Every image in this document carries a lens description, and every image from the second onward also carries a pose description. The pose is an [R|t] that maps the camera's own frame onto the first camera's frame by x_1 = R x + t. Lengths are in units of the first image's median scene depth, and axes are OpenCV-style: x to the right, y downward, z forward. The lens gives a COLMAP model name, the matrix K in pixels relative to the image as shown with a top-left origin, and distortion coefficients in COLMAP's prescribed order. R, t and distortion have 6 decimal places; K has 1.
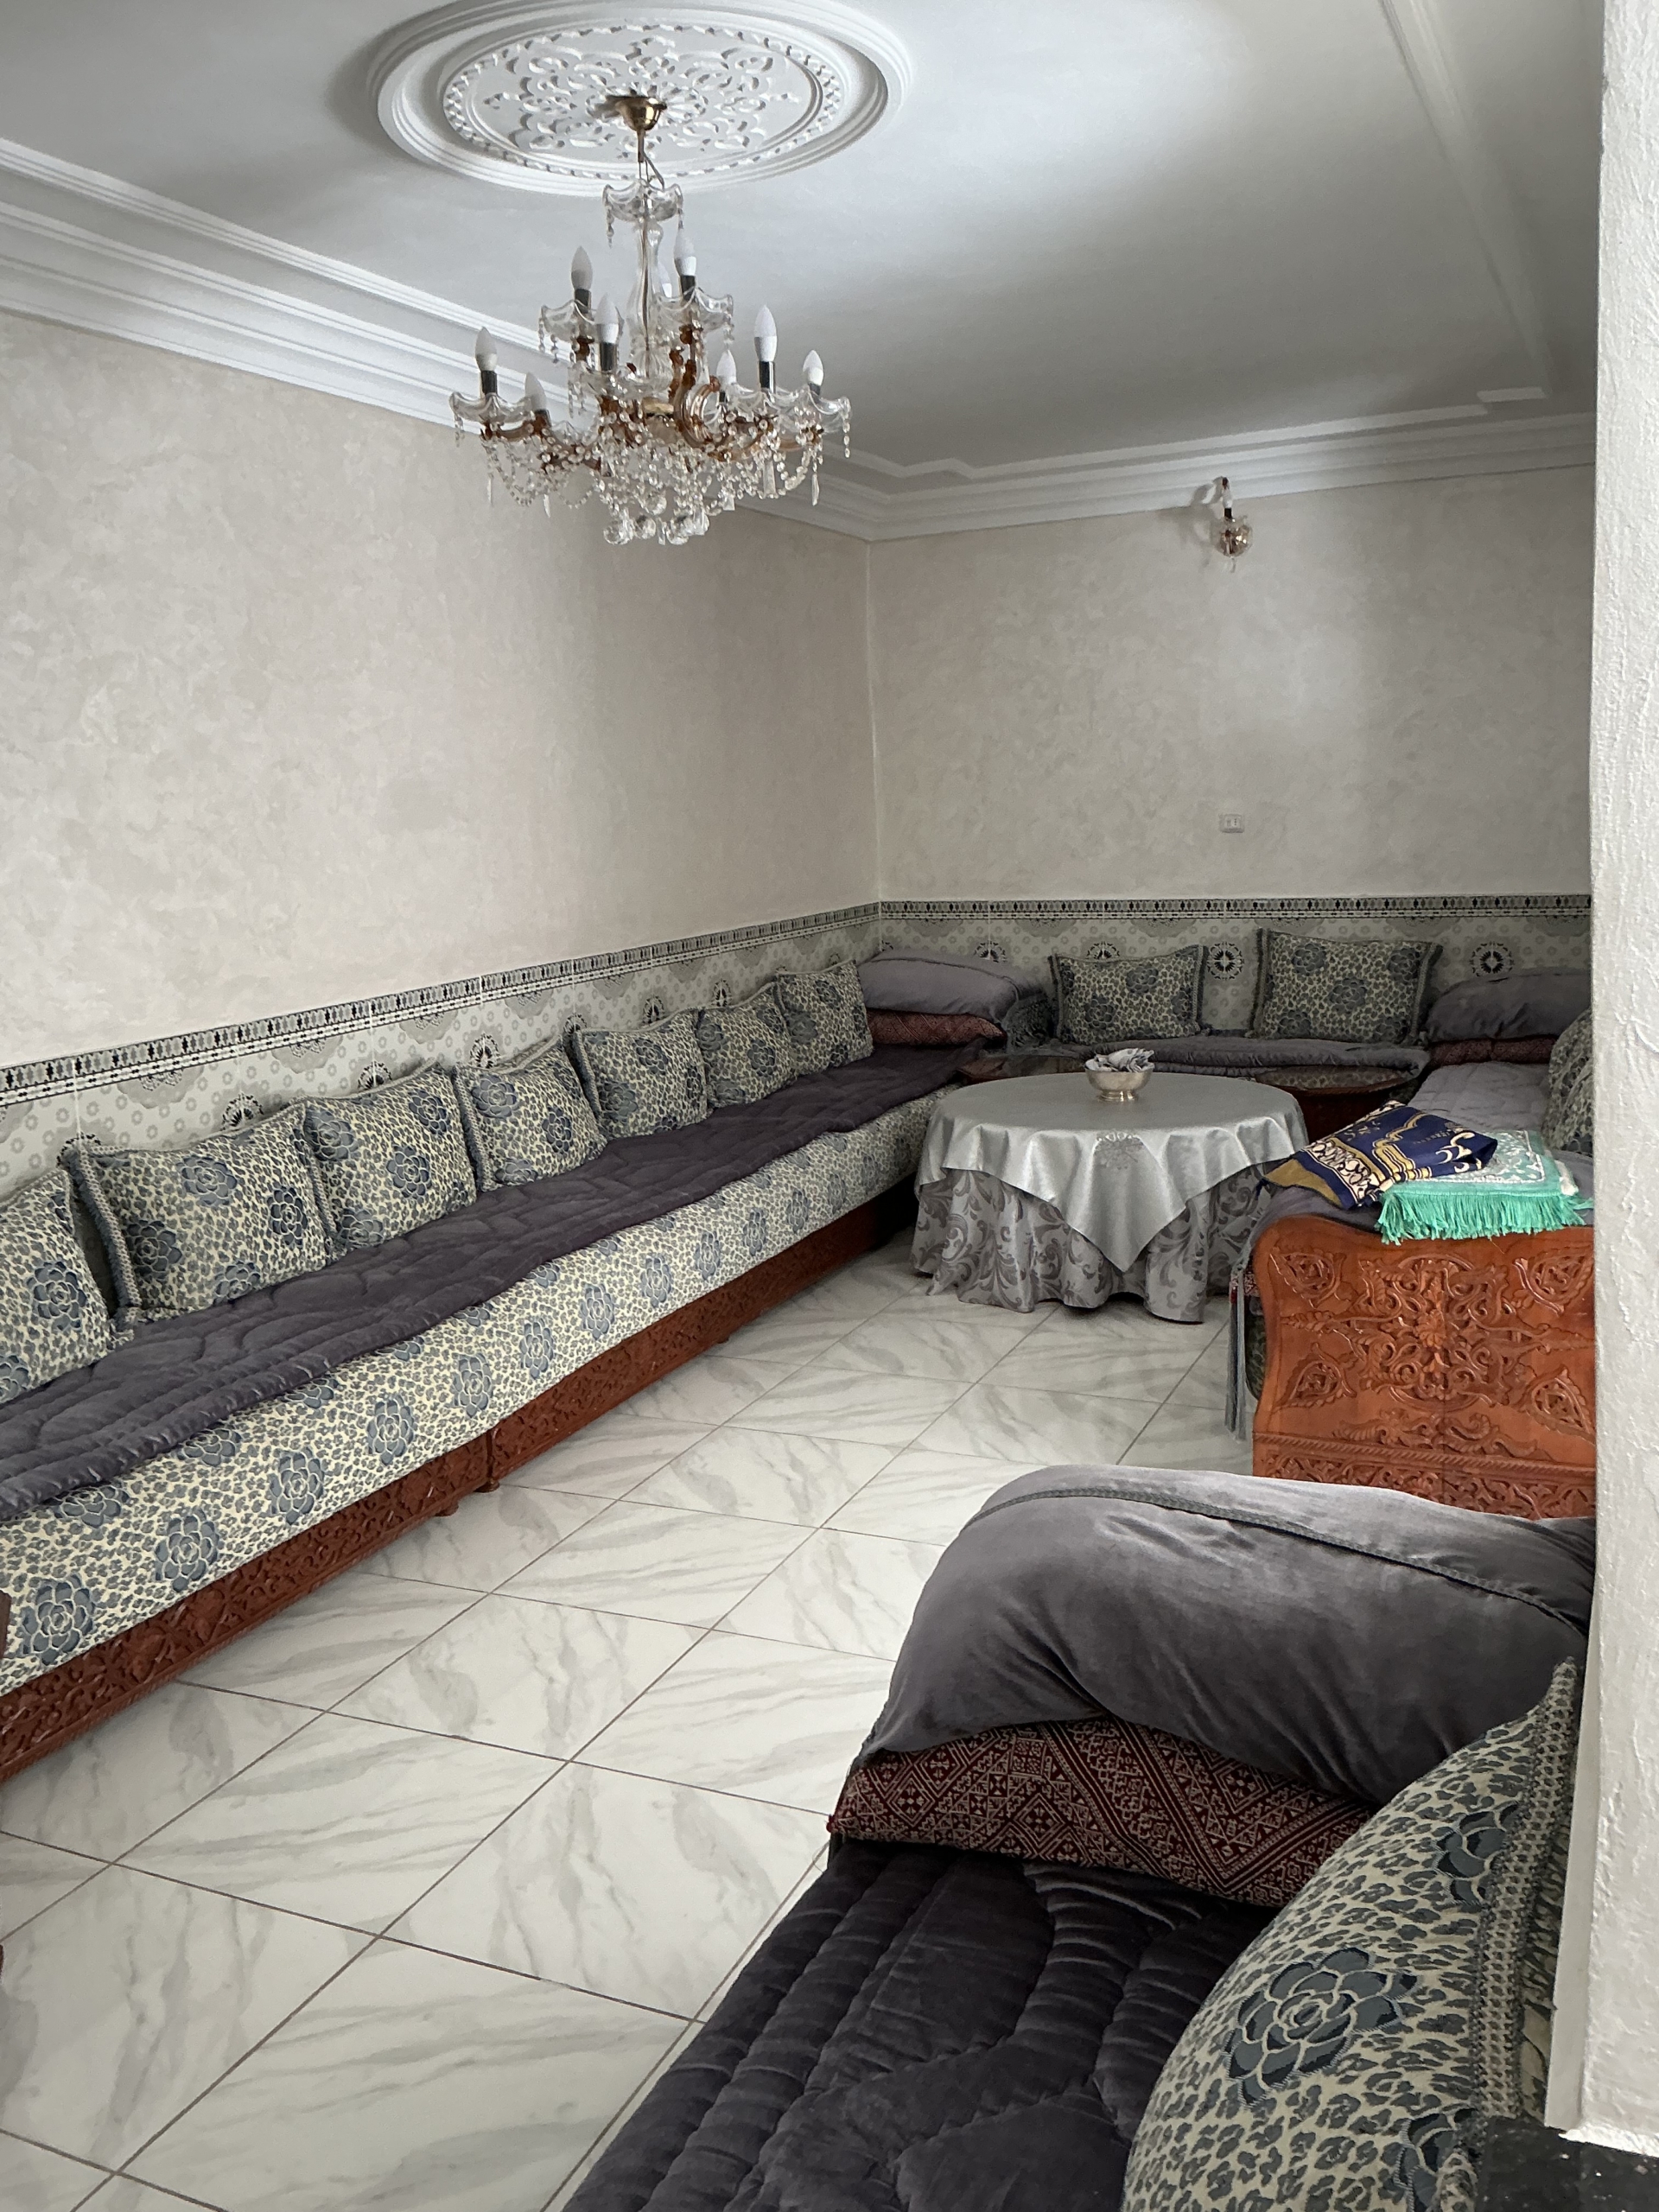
lens RADIAL K [[1825.1, 0, 834.1], [0, 1825.1, 1101.1], [0, 0, 1]] dist [0.163291, -0.345784]
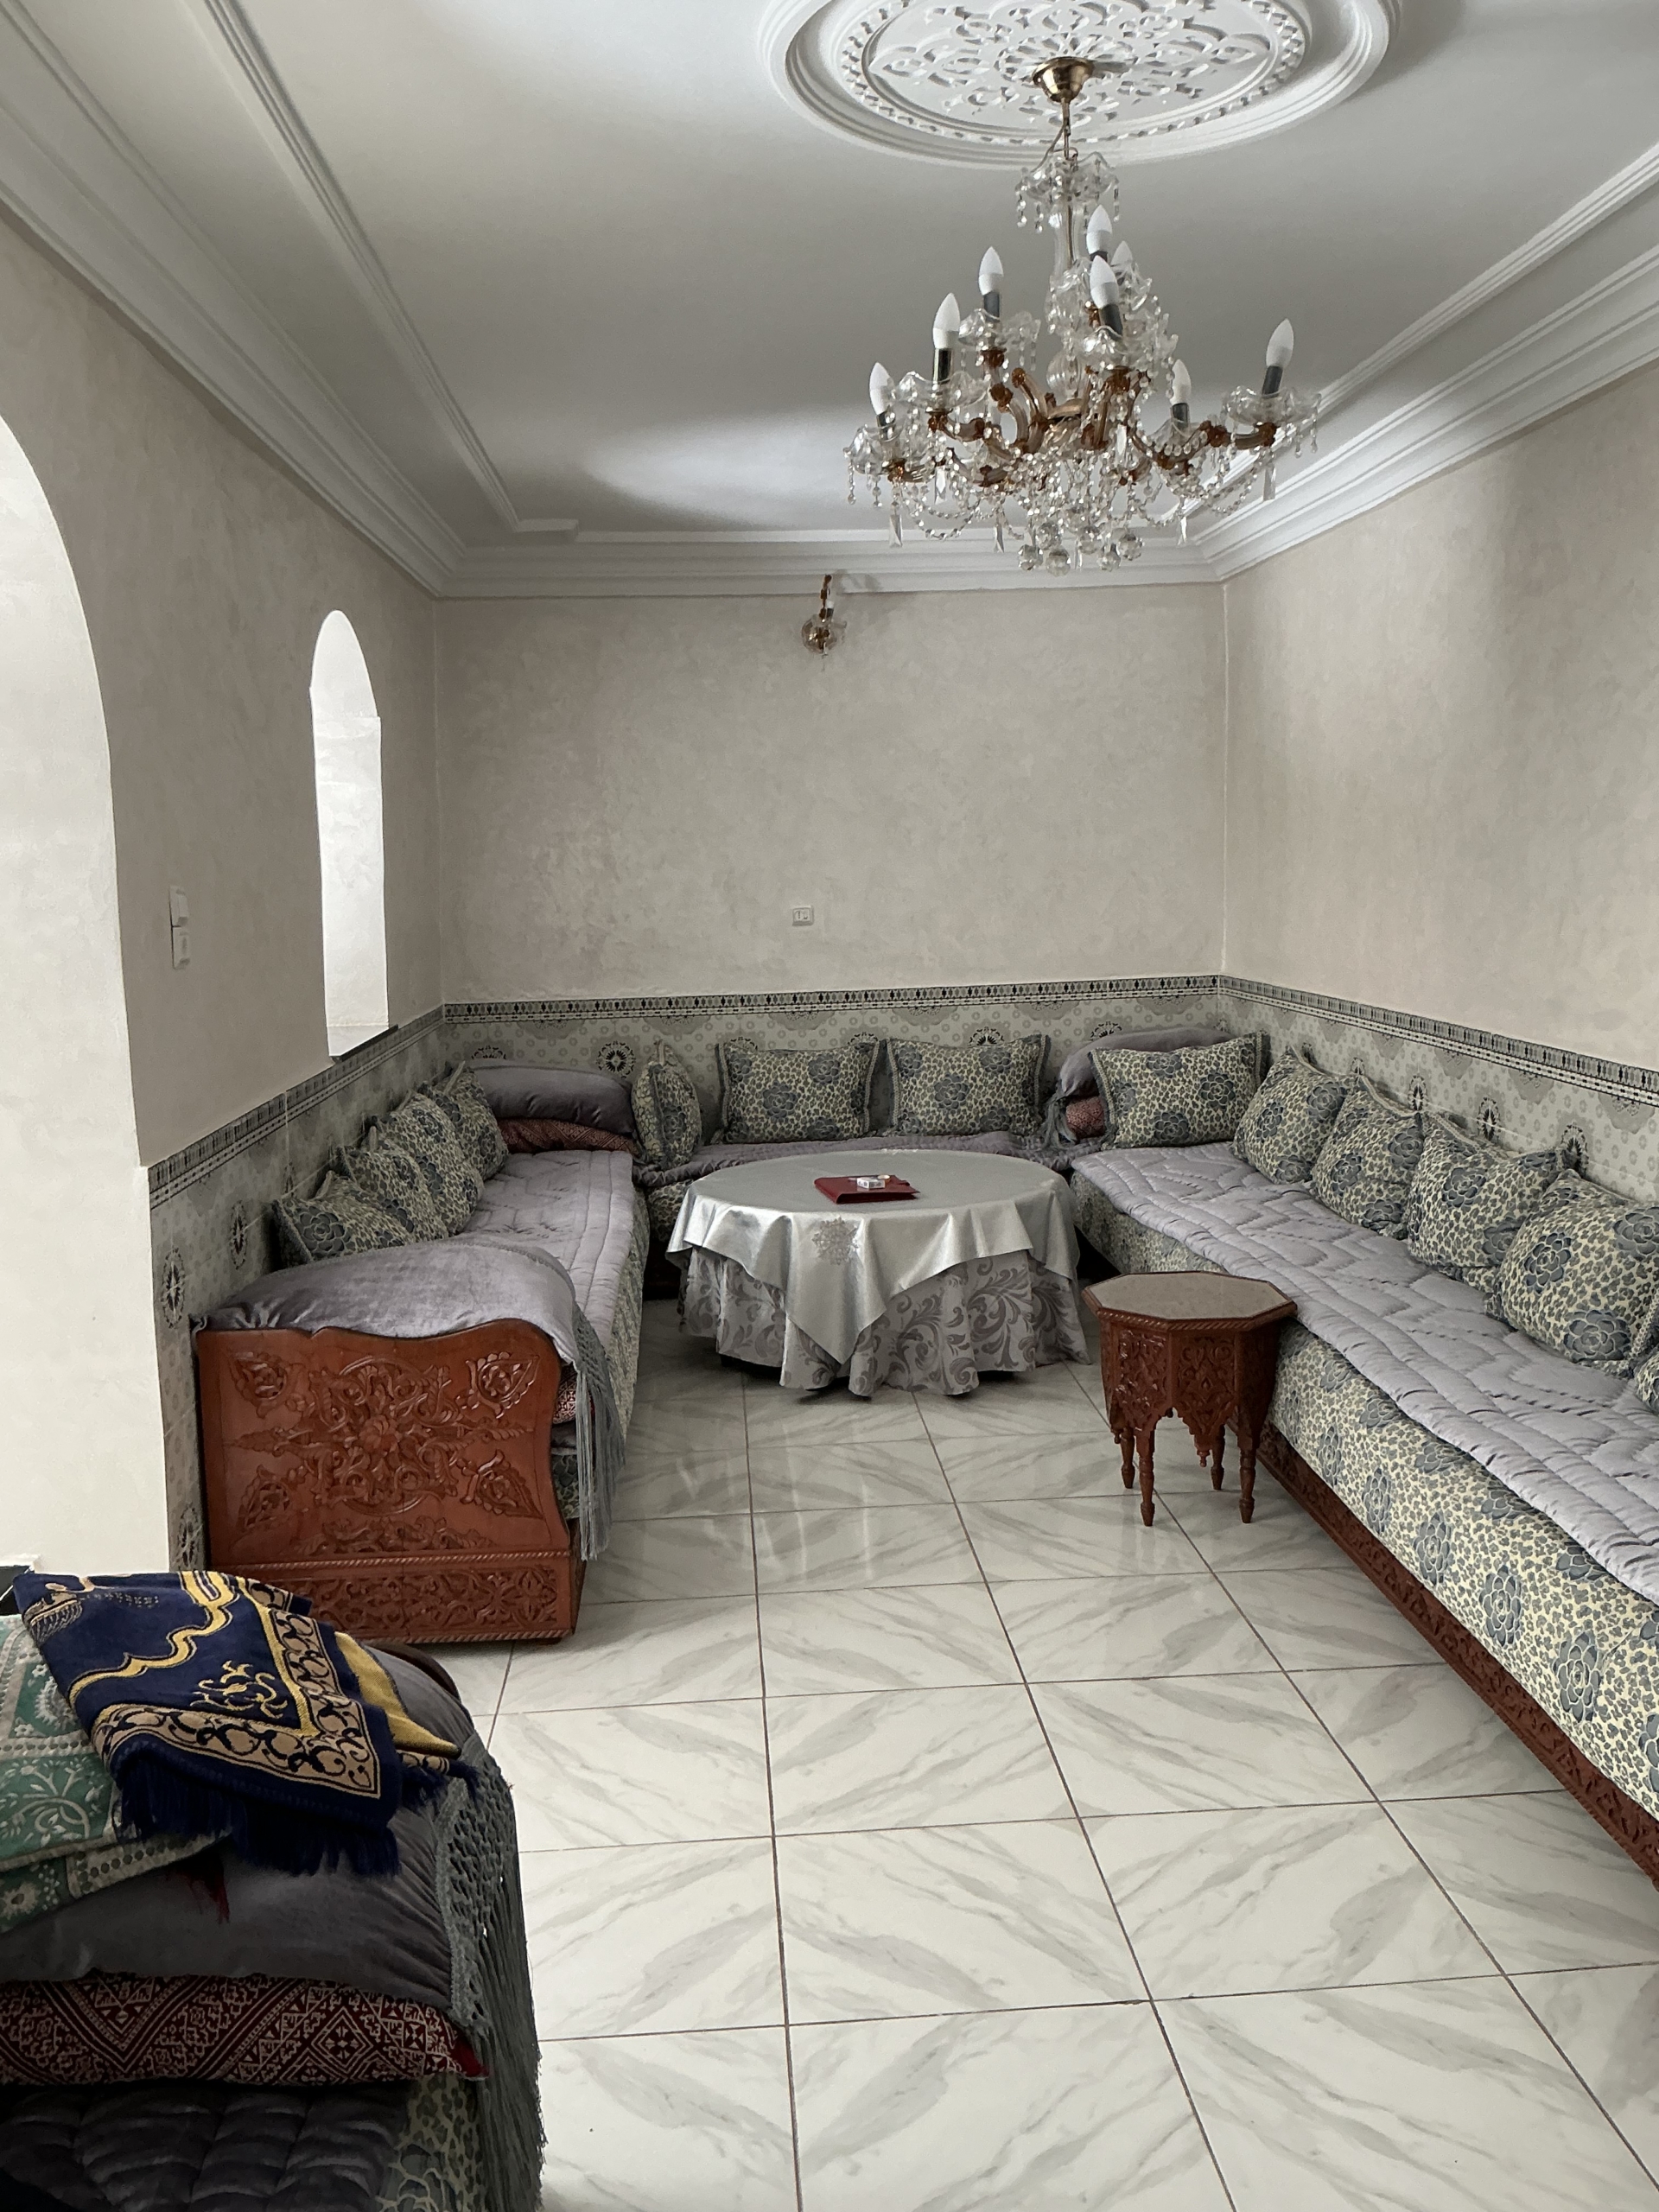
lens RADIAL K [[1825.1, 0, 834.1], [0, 1825.1, 1101.1], [0, 0, 1]] dist [0.163291, -0.345784]
pose [[-0.877746, 0.114373, -0.465275, 0.397968], [-0.031583, 0.955166, 0.294380, -0.283587], [0.478084, 0.273086, -0.834781, 1.581359]]
